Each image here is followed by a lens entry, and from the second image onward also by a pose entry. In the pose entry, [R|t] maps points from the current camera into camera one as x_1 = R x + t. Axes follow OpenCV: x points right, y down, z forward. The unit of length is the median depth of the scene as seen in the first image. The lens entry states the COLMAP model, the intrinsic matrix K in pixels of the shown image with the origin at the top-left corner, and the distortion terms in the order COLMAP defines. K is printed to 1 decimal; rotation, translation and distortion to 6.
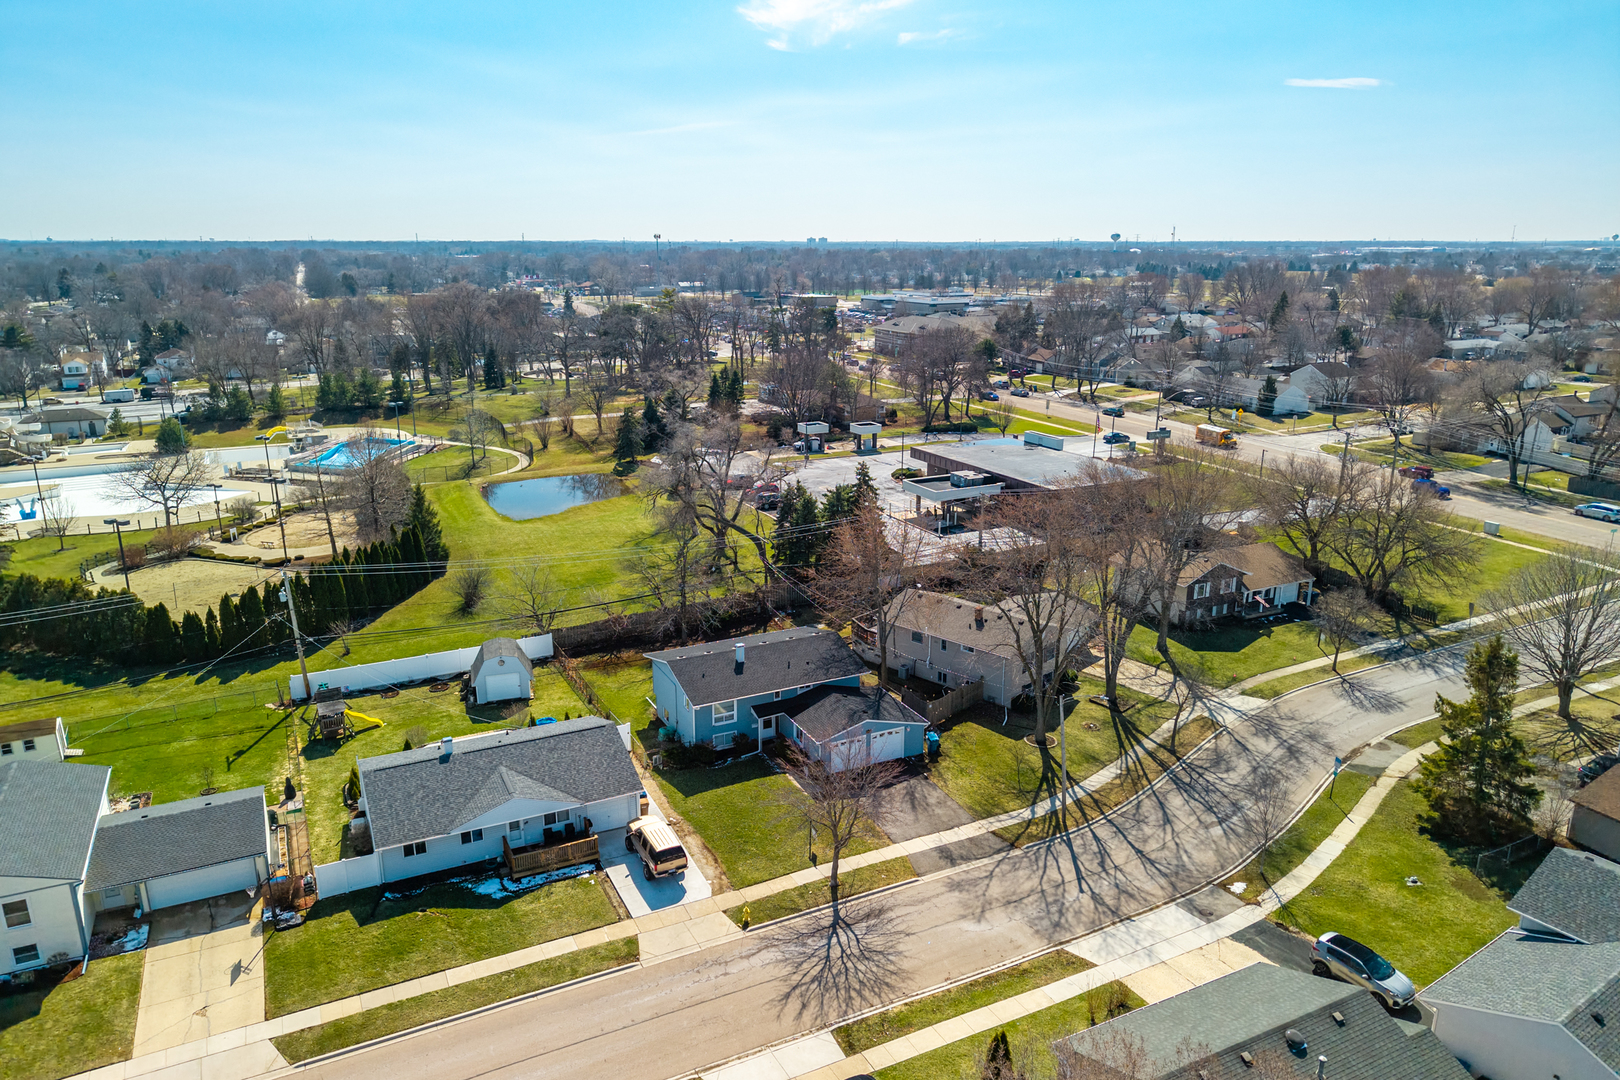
lens RADIAL K [[1105.7, 0, 796.3], [0, 1105.7, 539.5], [0, 0, 1]] dist [0.005240, -0.002740]
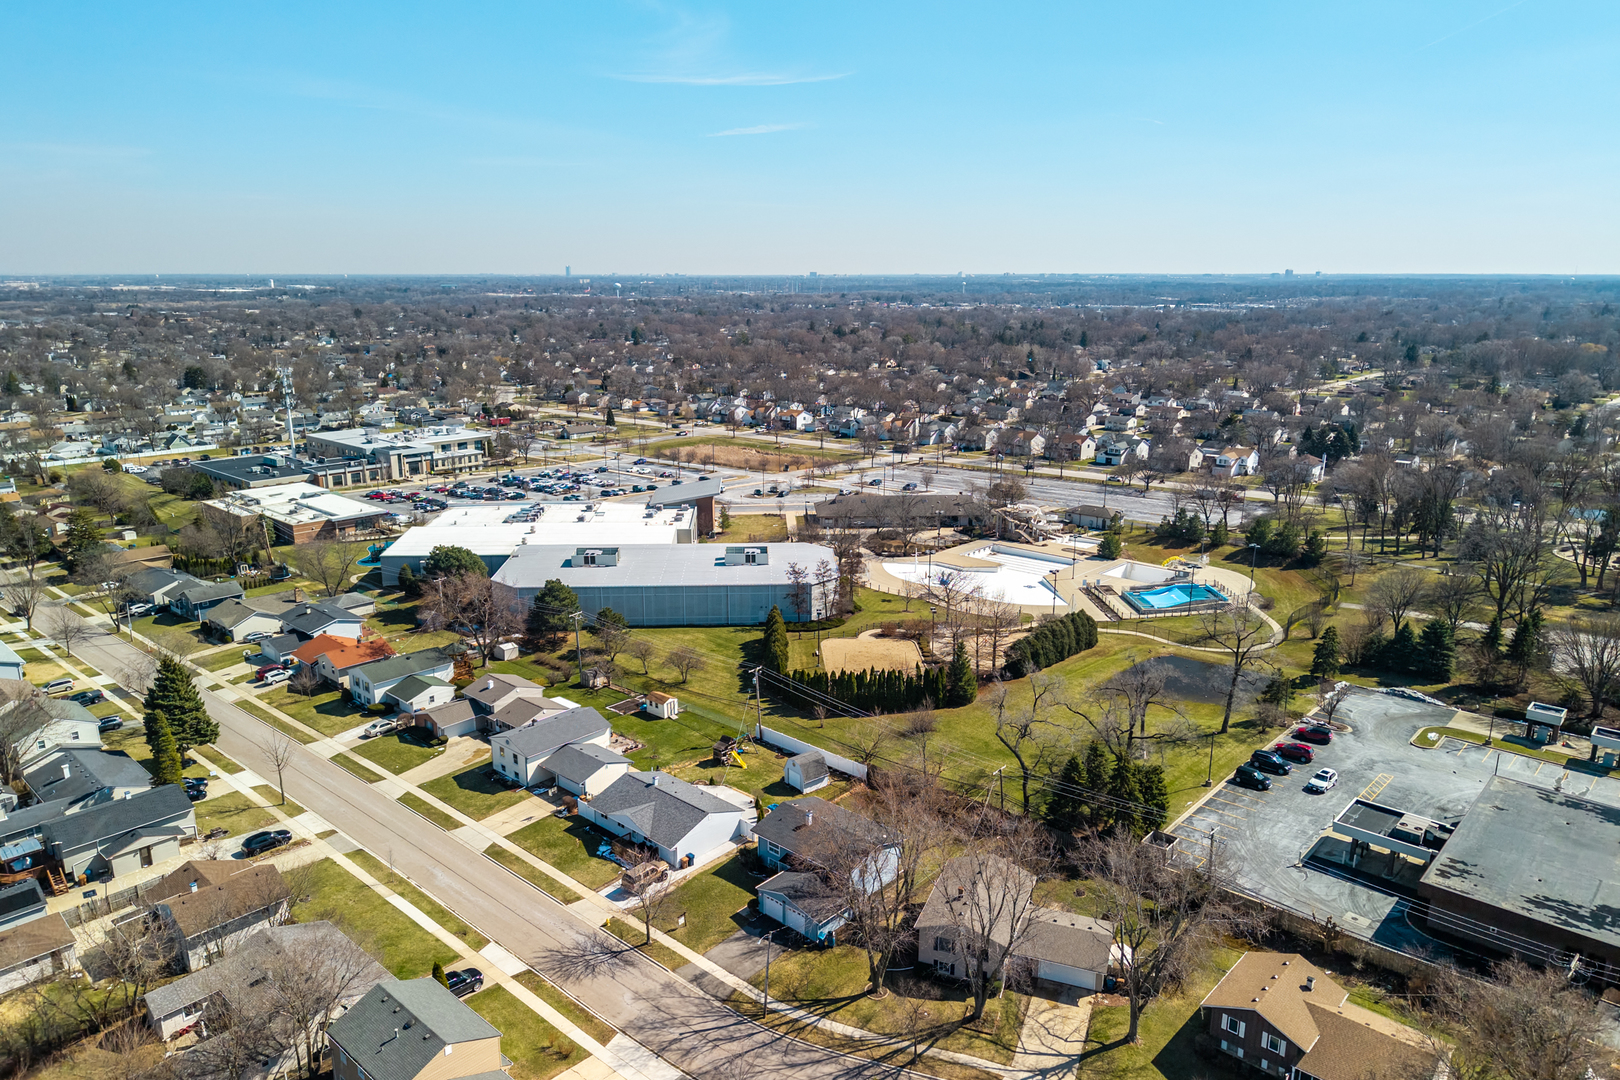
lens RADIAL K [[1105.7, 0, 796.3], [0, 1105.7, 539.5], [0, 0, 1]] dist [0.005240, -0.002740]
pose [[0.357200, 0.224664, -0.906606, 1.522862], [-0.245530, 0.959090, 0.140932, -0.589163], [0.901179, 0.172258, 0.397749, 0.395934]]
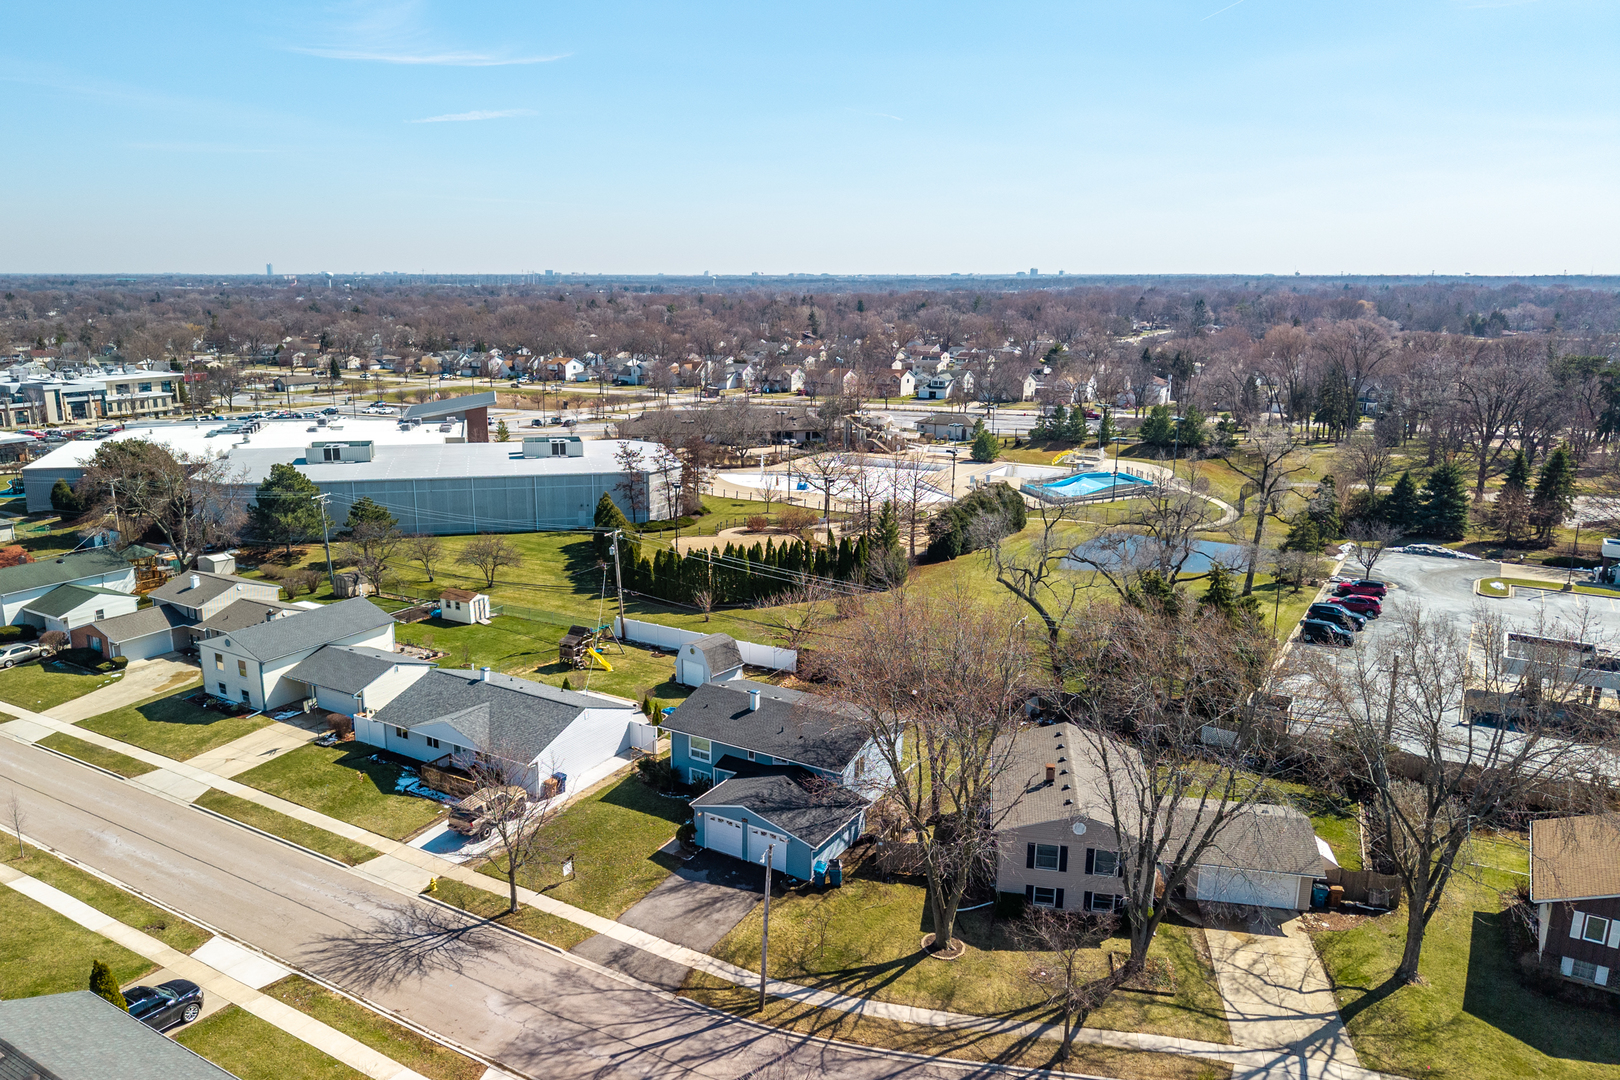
lens RADIAL K [[1176.8, 0, 741.3], [0, 1176.8, 542.0], [0, 0, 1]] dist [0.006292, -0.005285]
pose [[0.514106, 0.195246, -0.835209, 0.920805], [-0.228922, 0.969659, 0.085765, -0.135549], [0.826613, 0.147106, 0.543204, 0.540016]]
